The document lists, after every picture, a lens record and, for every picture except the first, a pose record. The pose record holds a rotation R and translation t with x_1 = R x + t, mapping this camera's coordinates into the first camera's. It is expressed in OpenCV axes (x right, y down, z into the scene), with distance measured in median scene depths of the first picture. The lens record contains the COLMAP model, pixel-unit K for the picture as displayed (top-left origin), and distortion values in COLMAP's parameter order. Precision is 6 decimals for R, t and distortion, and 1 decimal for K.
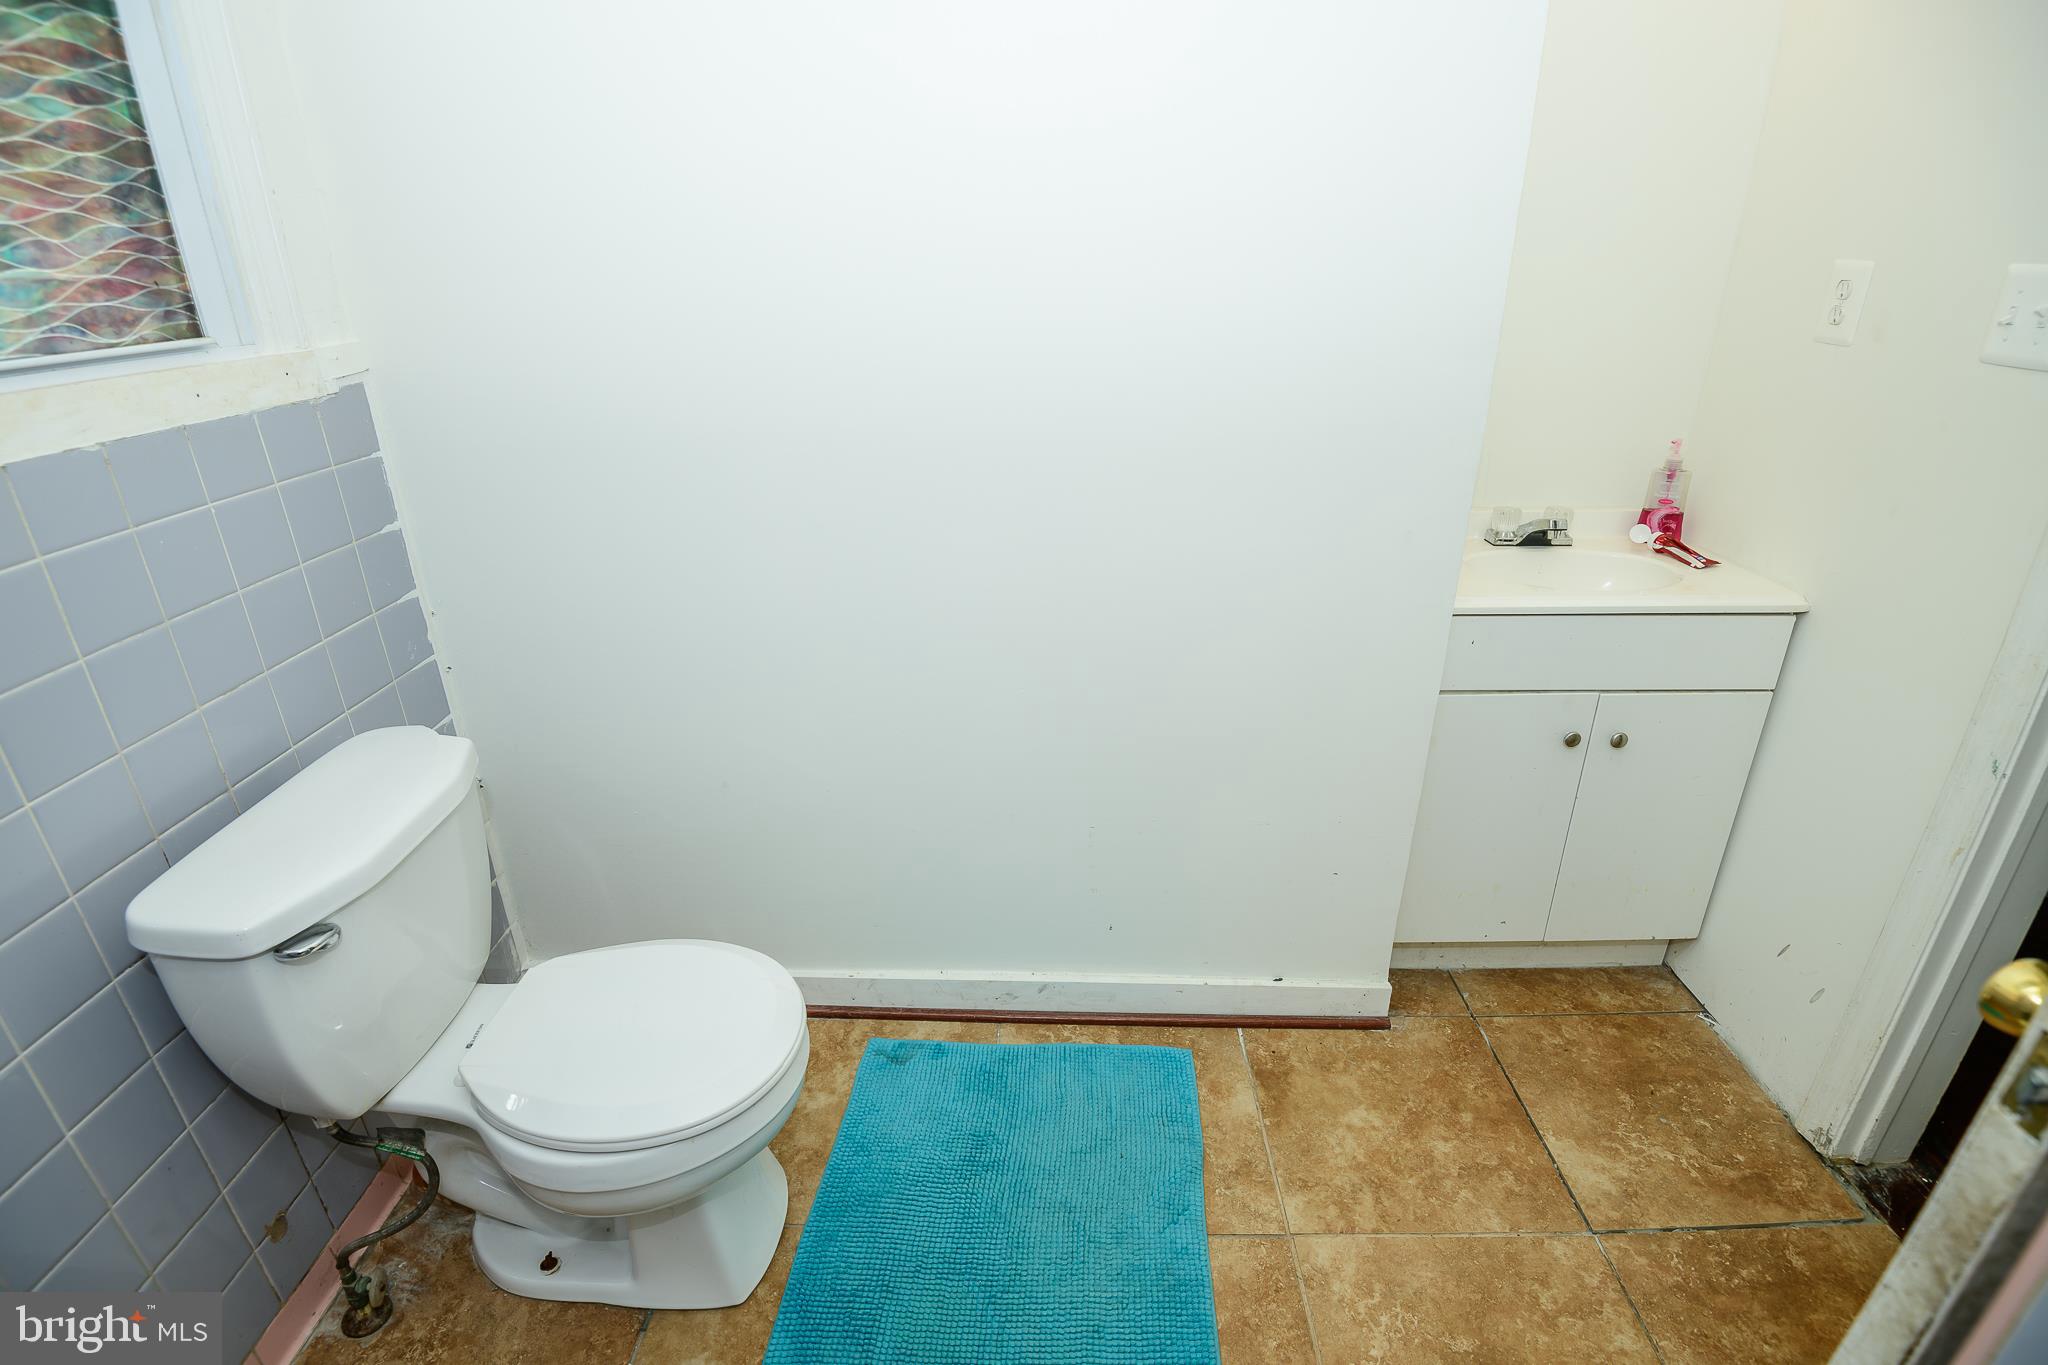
lens RADIAL K [[968.9, 0, 1024.0], [0, 968.9, 682.5], [0, 0, 1]] dist [-0.042178, 0.000347]
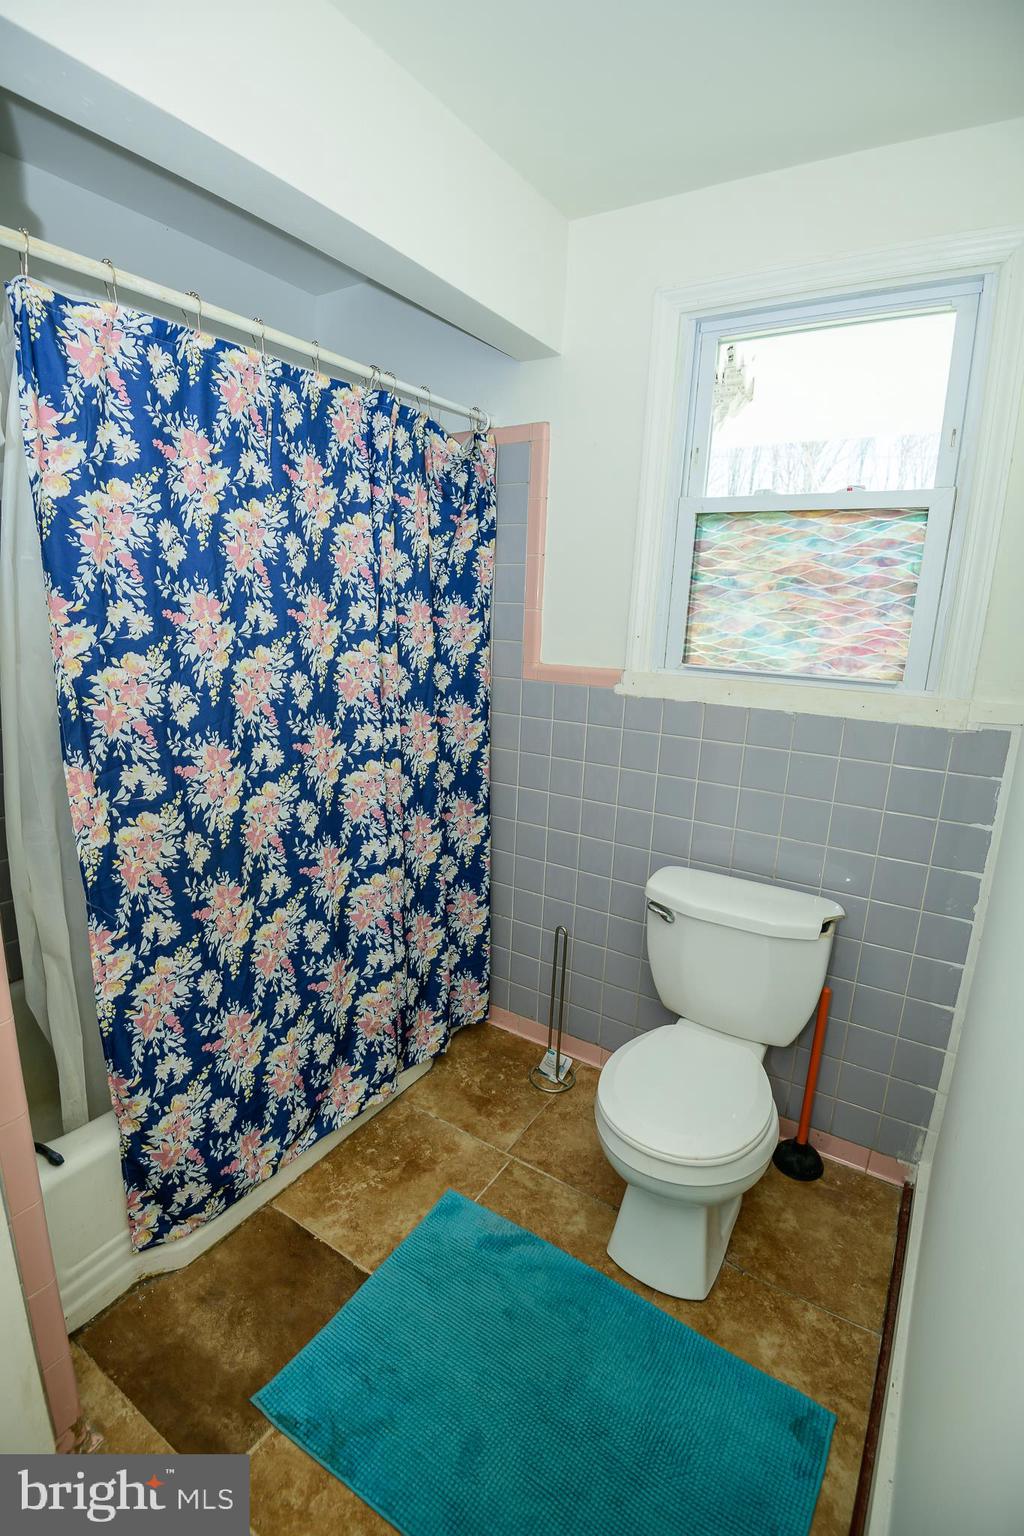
lens RADIAL K [[715.8, 0, 512.0], [0, 715.8, 768.0], [0, 0, 1]] dist [-0.000008, -0.000032]
pose [[-0.505617, 0.192820, -0.840935, 0.826068], [-0.374271, 0.829194, 0.415160, -0.600397], [0.777350, 0.524649, -0.347088, 1.119782]]
